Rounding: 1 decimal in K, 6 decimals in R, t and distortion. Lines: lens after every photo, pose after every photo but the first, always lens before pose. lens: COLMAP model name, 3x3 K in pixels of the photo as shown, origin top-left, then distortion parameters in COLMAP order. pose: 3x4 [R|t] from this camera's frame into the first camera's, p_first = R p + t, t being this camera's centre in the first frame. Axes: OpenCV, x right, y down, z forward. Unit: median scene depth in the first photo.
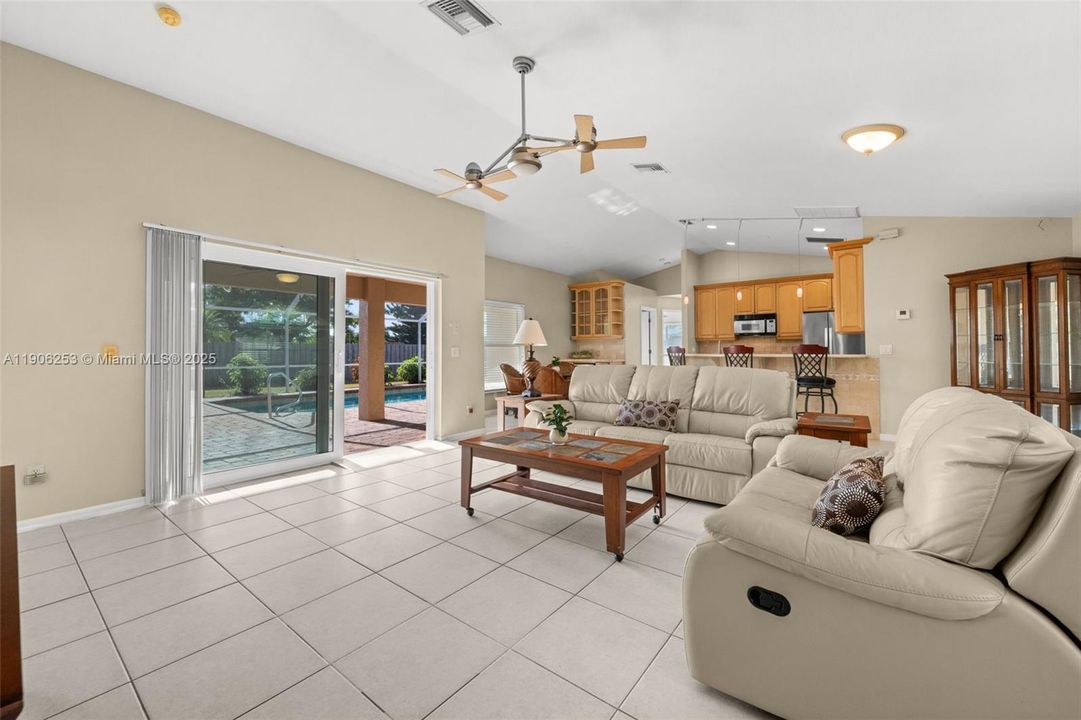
lens RADIAL K [[427.8, 0, 541.6], [0, 427.8, 351.0], [0, 0, 1]] dist [-0.000682, 0.000117]
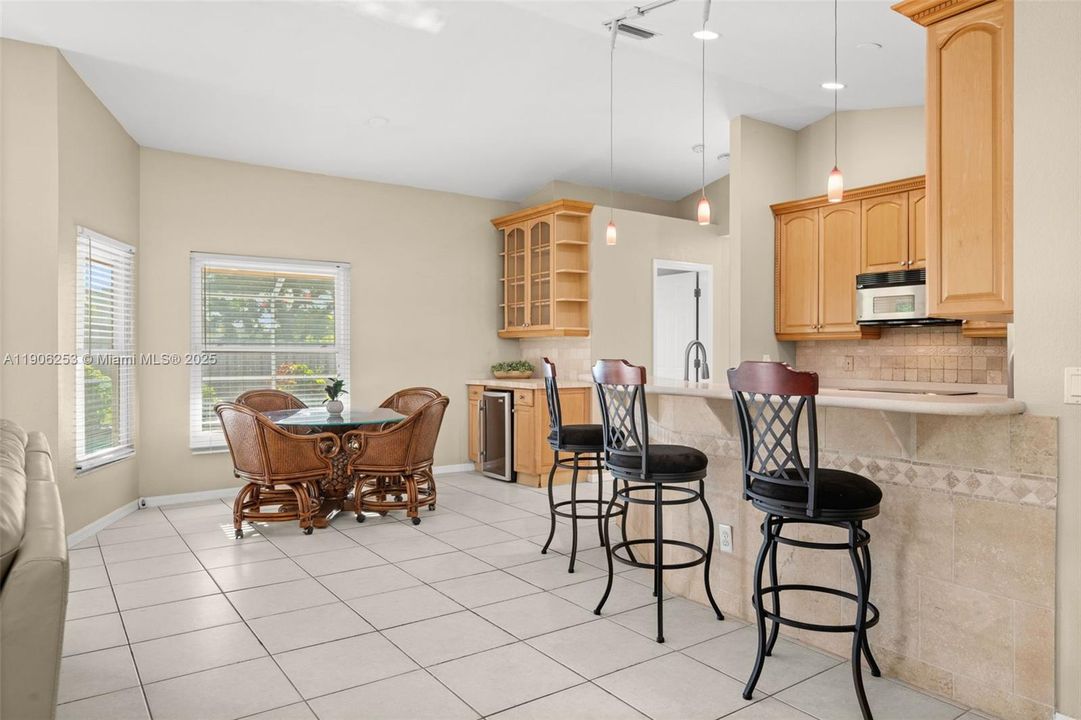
lens RADIAL K [[716.0, 0, 542.2], [0, 716.0, 355.1], [0, 0, 1]] dist [0.005698, 0.001547]
pose [[0.955994, 0.007893, -0.293281, 0.361928], [-0.006497, 0.999962, 0.005734, -0.012296], [0.293315, -0.003576, 0.956009, 0.292457]]
